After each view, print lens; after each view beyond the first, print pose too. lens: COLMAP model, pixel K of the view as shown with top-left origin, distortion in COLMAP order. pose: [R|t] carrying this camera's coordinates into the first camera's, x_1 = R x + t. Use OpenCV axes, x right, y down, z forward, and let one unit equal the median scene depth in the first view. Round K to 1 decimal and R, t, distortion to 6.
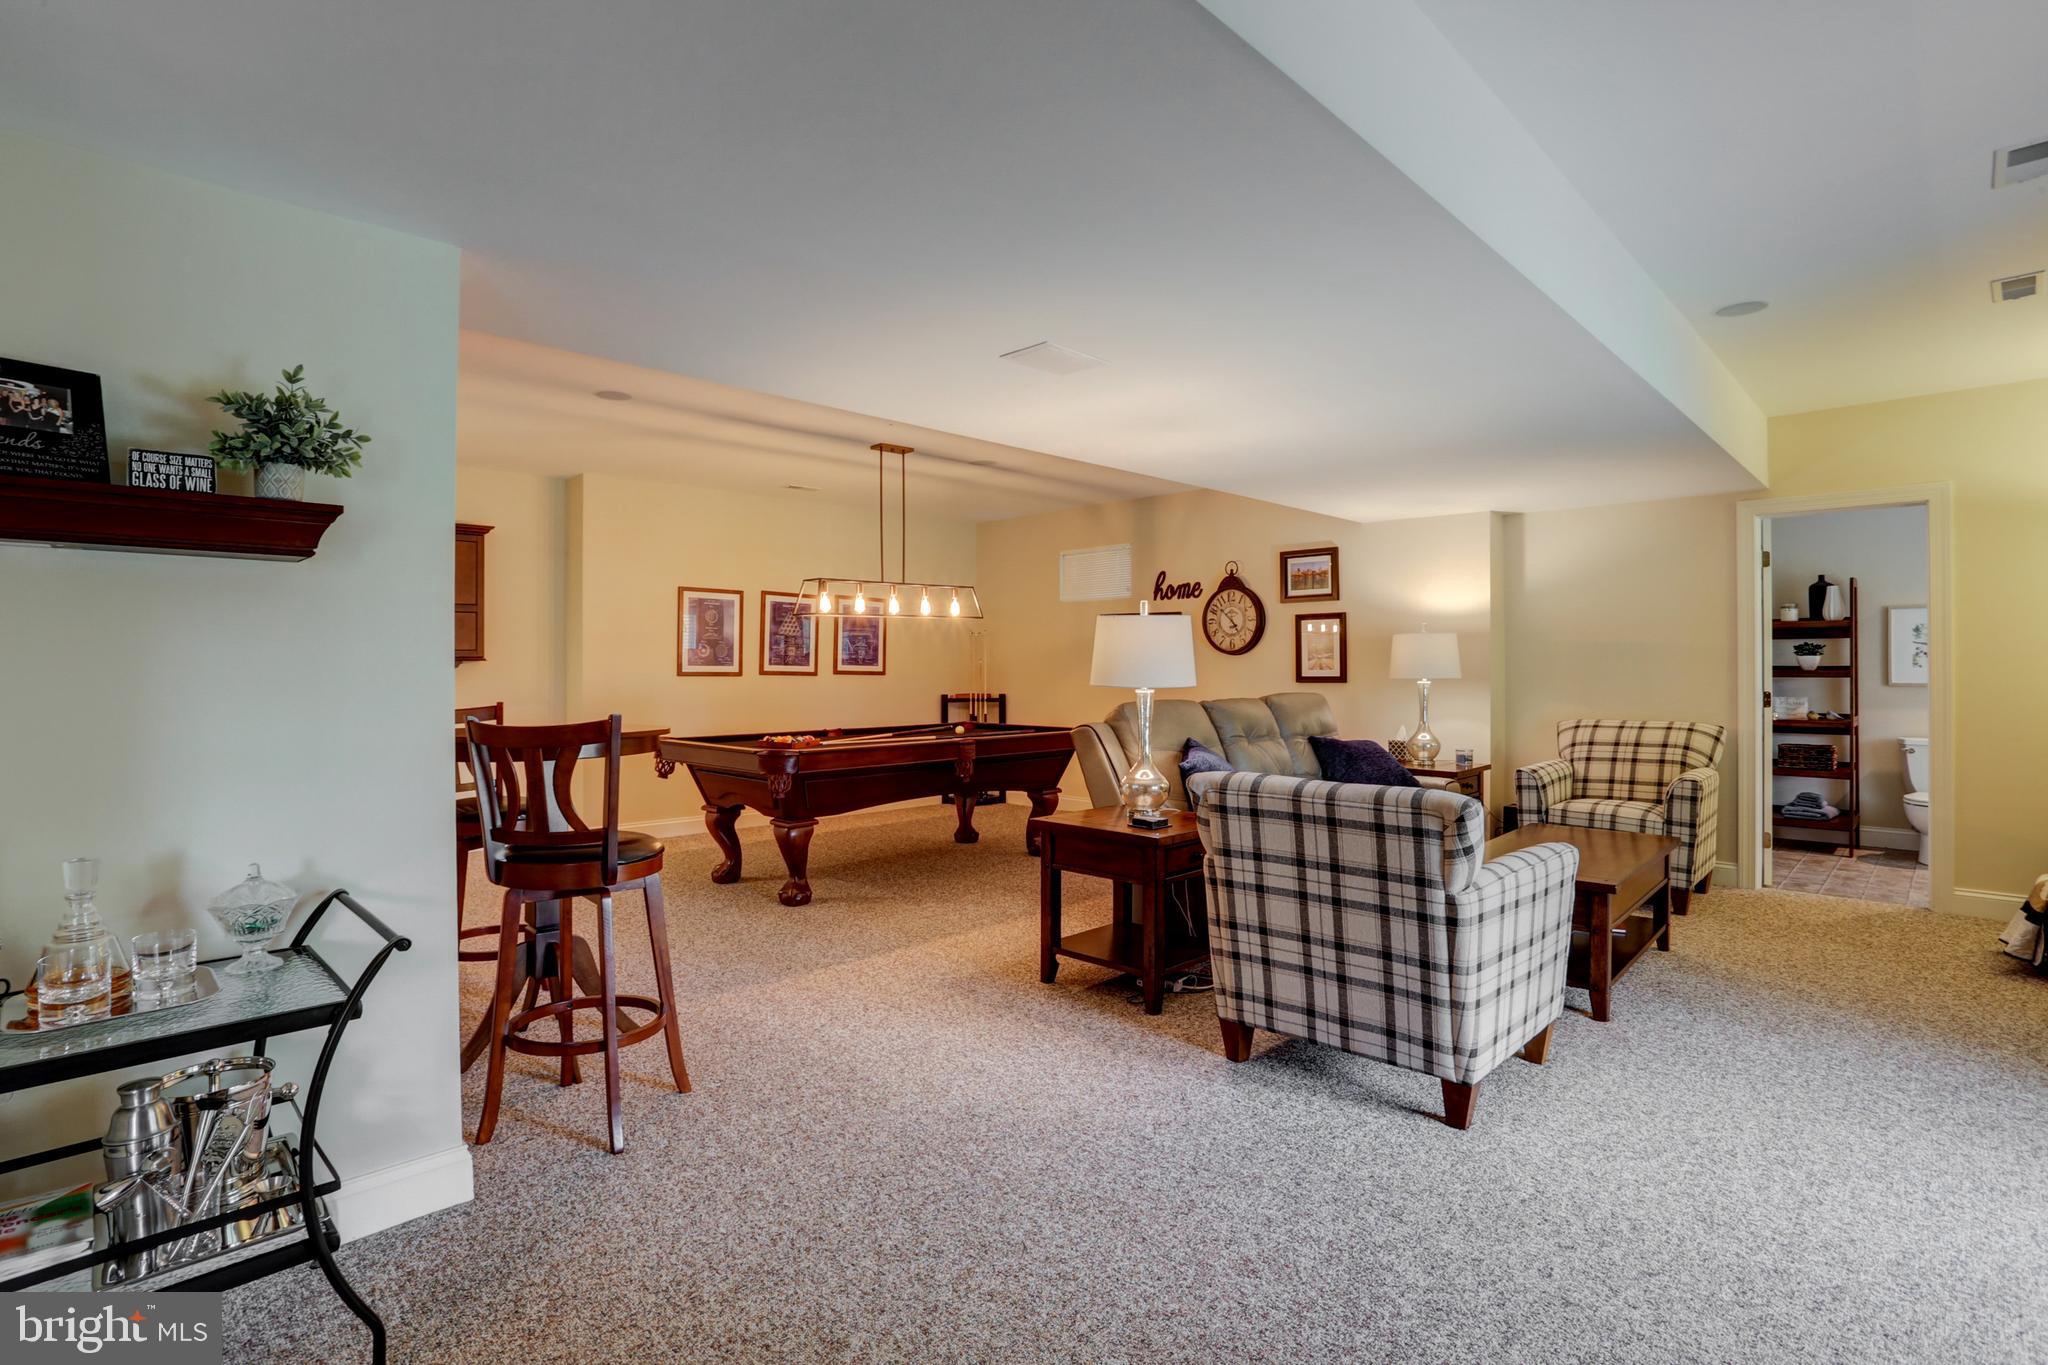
lens RADIAL K [[996.5, 0, 1015.2], [0, 996.5, 672.3], [0, 0, 1]] dist [-0.045784, 0.002848]
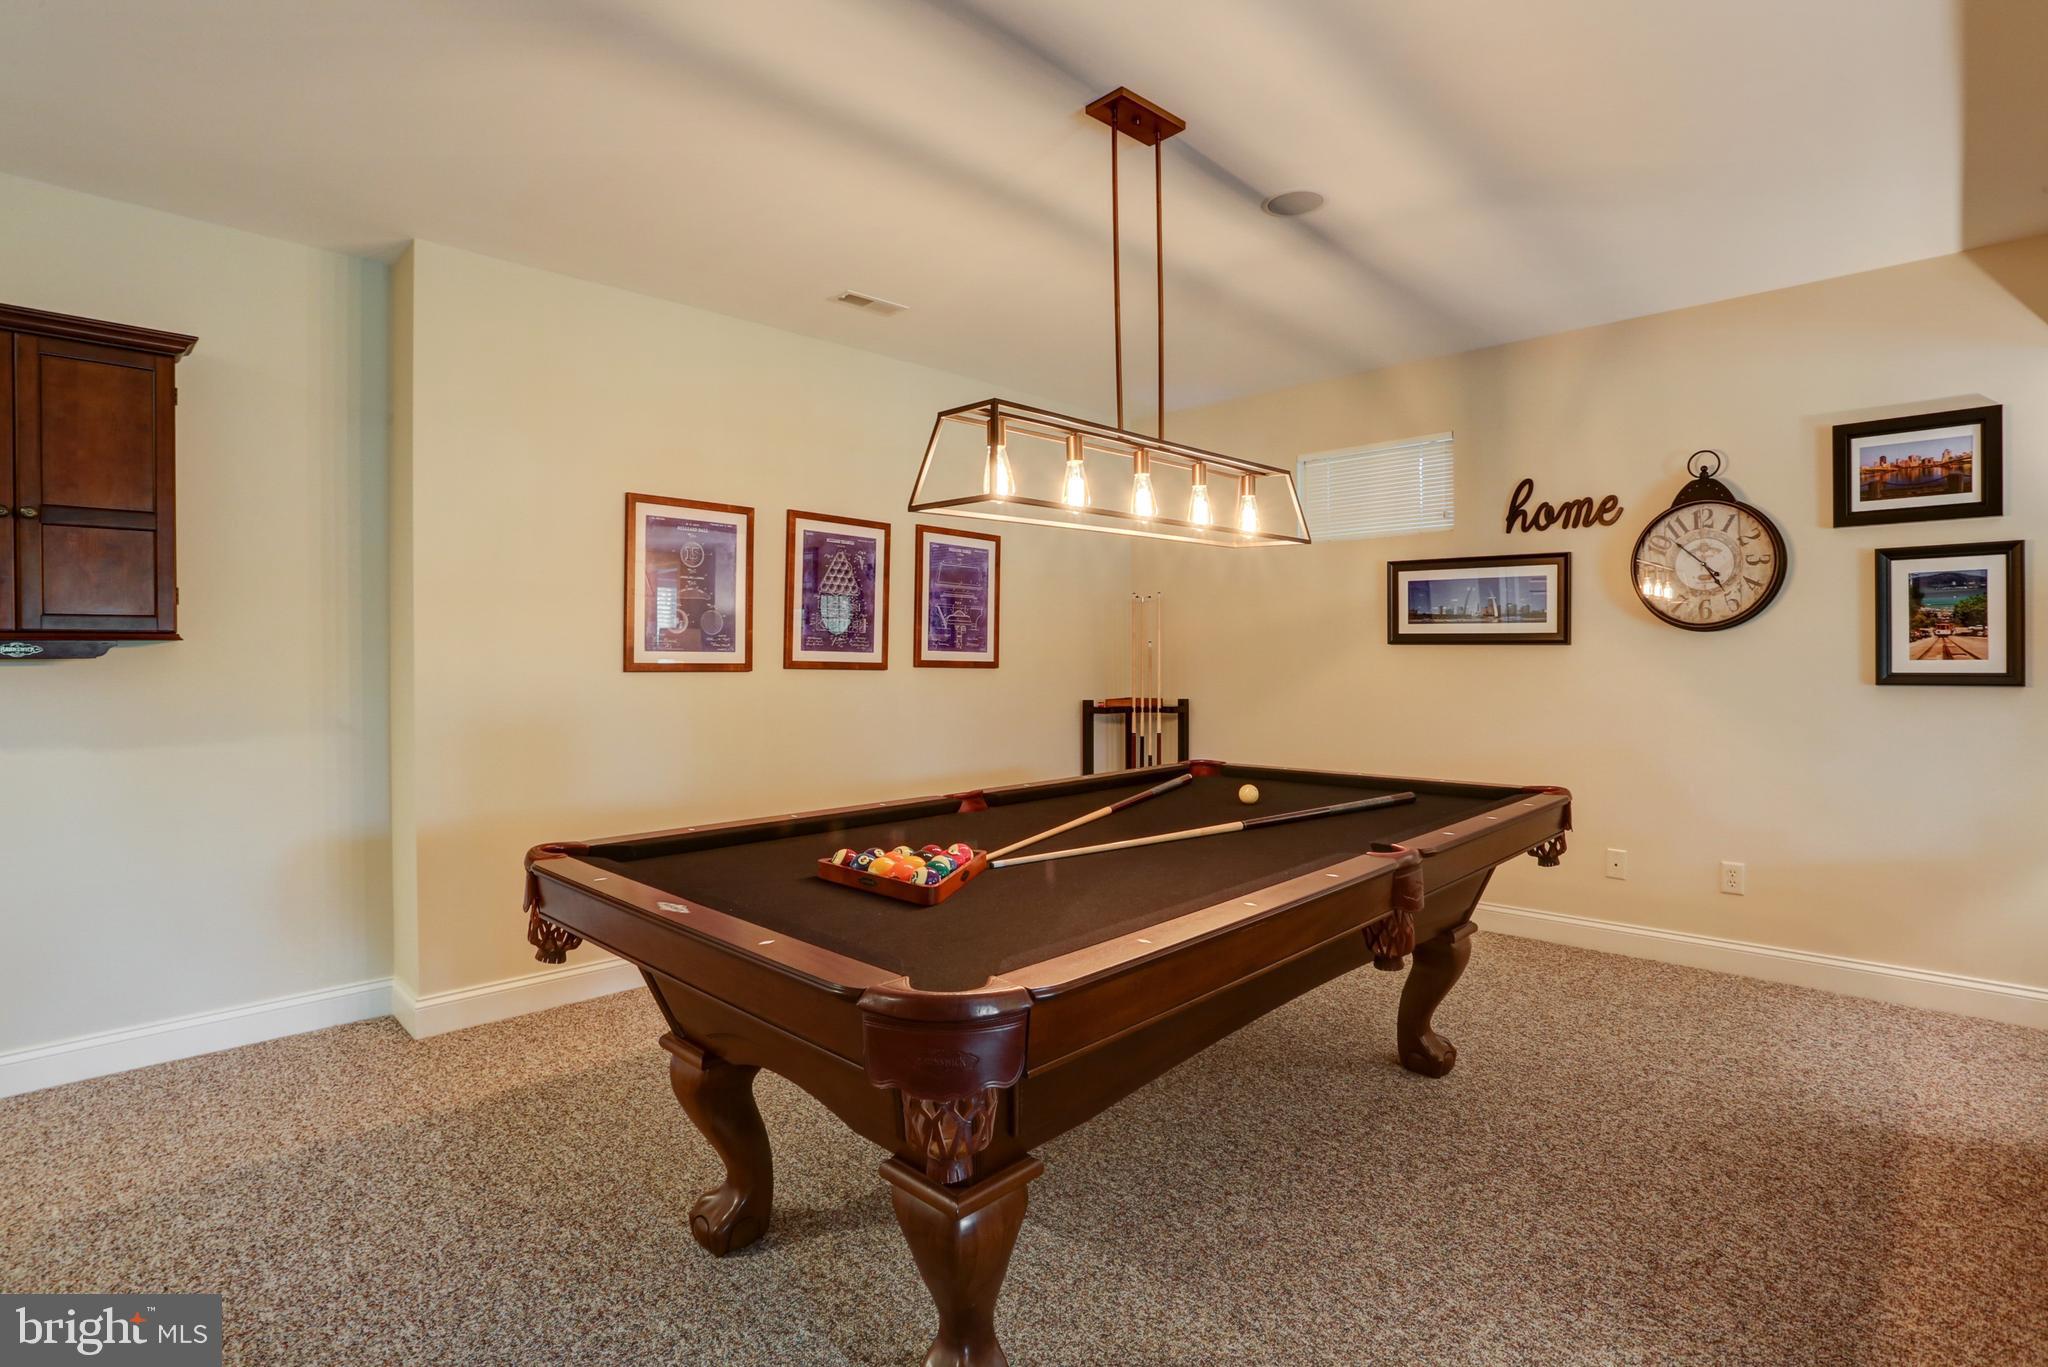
lens RADIAL K [[996.5, 0, 1030.0], [0, 996.5, 668.2], [0, 0, 1]] dist [-0.045784, 0.002848]
pose [[0.999678, -0.000772, 0.025364, -0.148765], [0.000585, 0.999972, 0.007399, -0.001577], [-0.025369, -0.007382, 0.999651, 0.496879]]
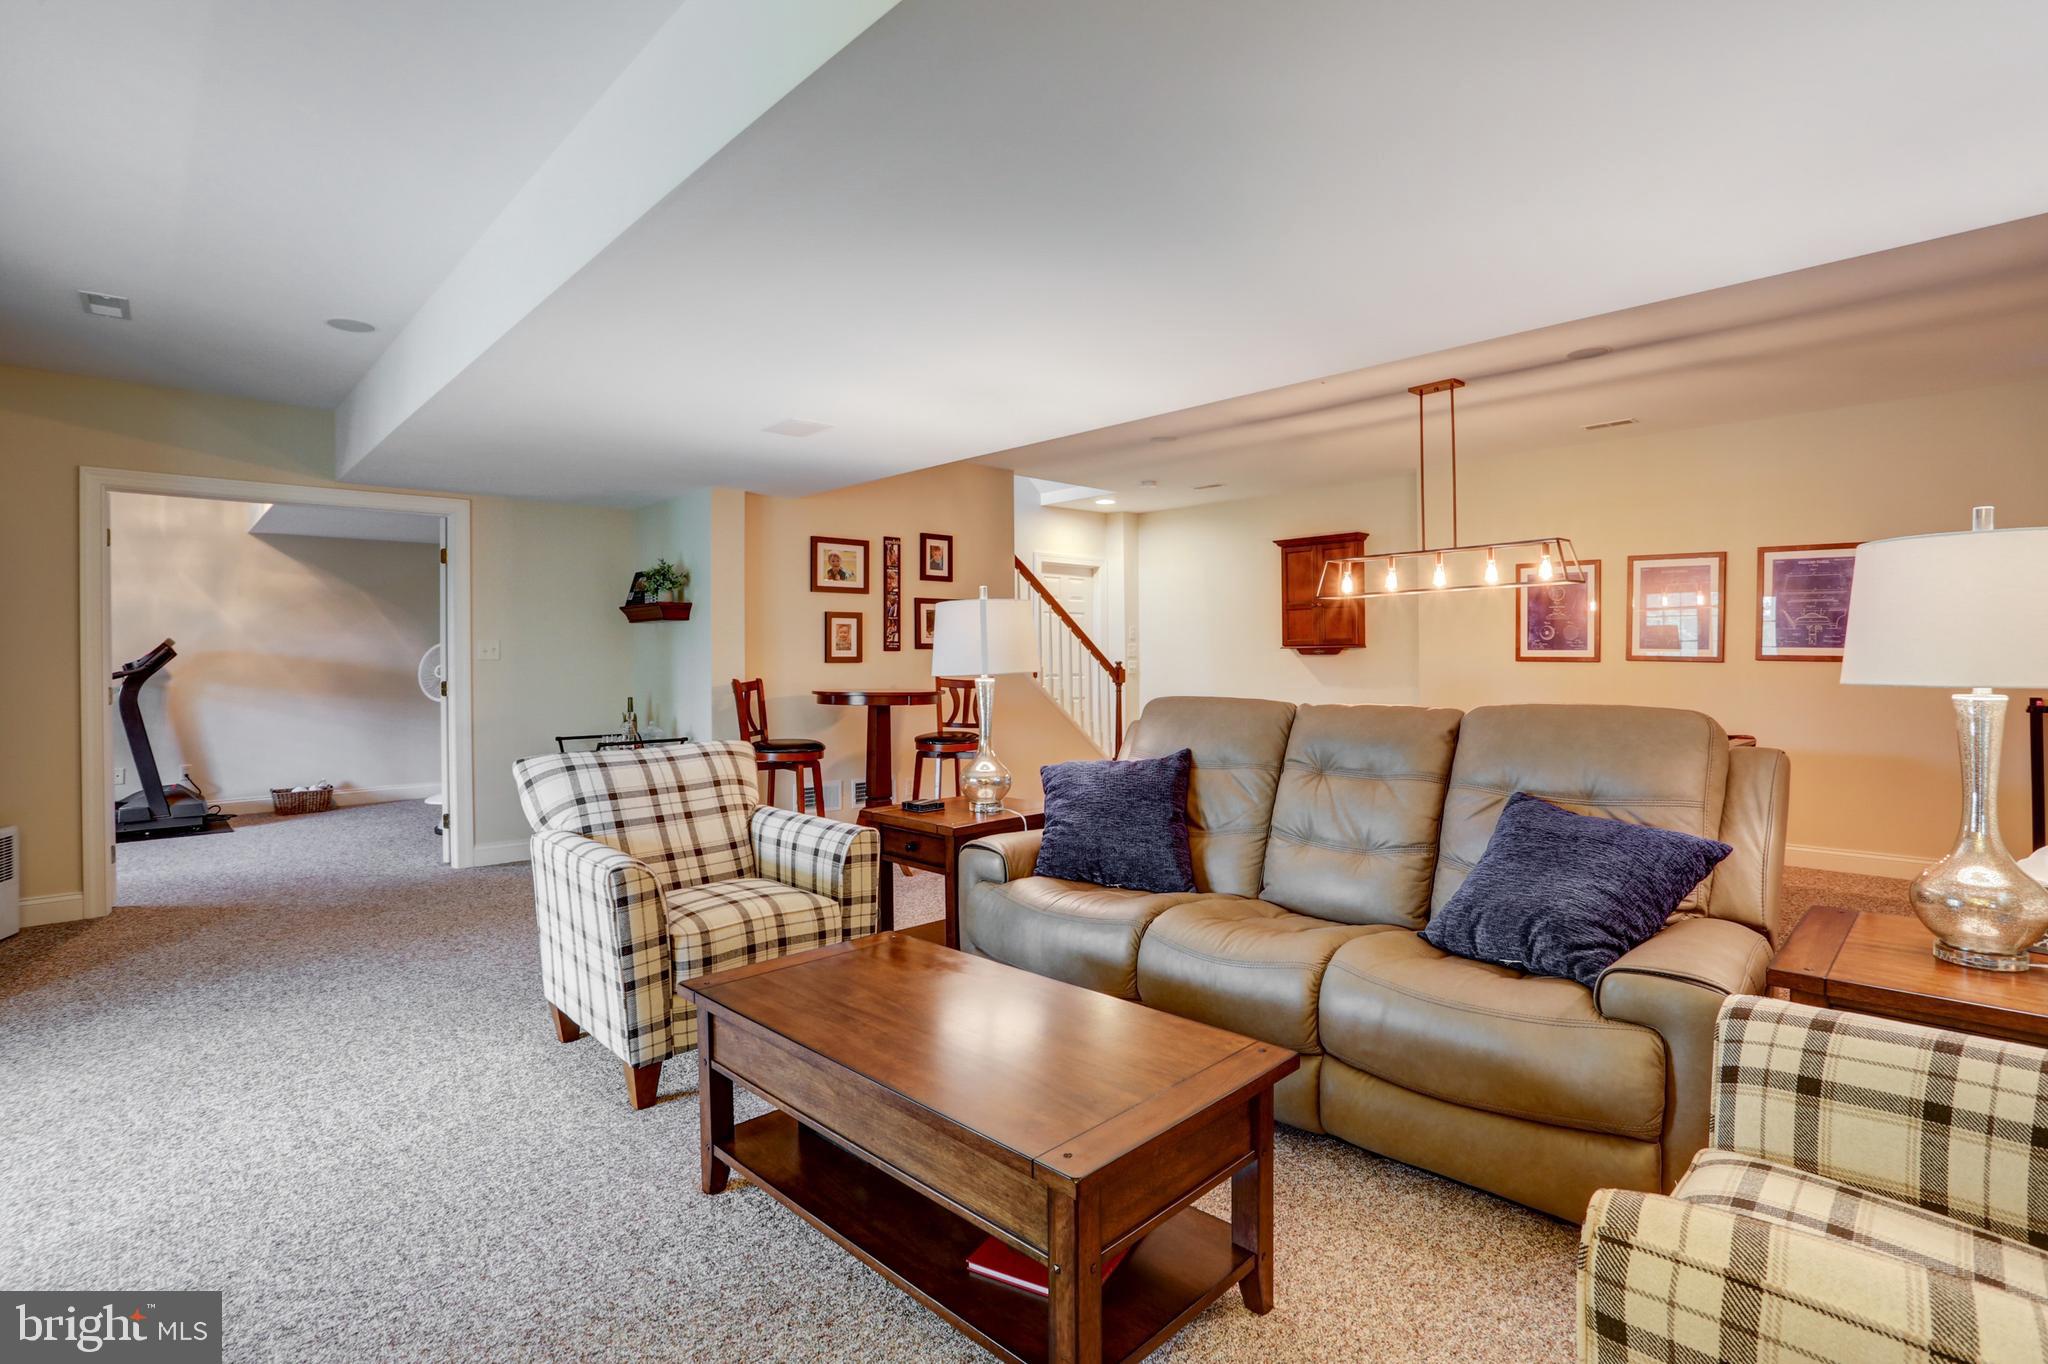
lens RADIAL K [[996.5, 0, 1023.6], [0, 996.5, 661.3], [0, 0, 1]] dist [-0.045784, 0.002848]
pose [[-0.038039, 0.010271, -0.999223, 0.586236], [0.001774, 0.999946, 0.010211, -0.006329], [0.999275, -0.001384, -0.038055, 0.575298]]
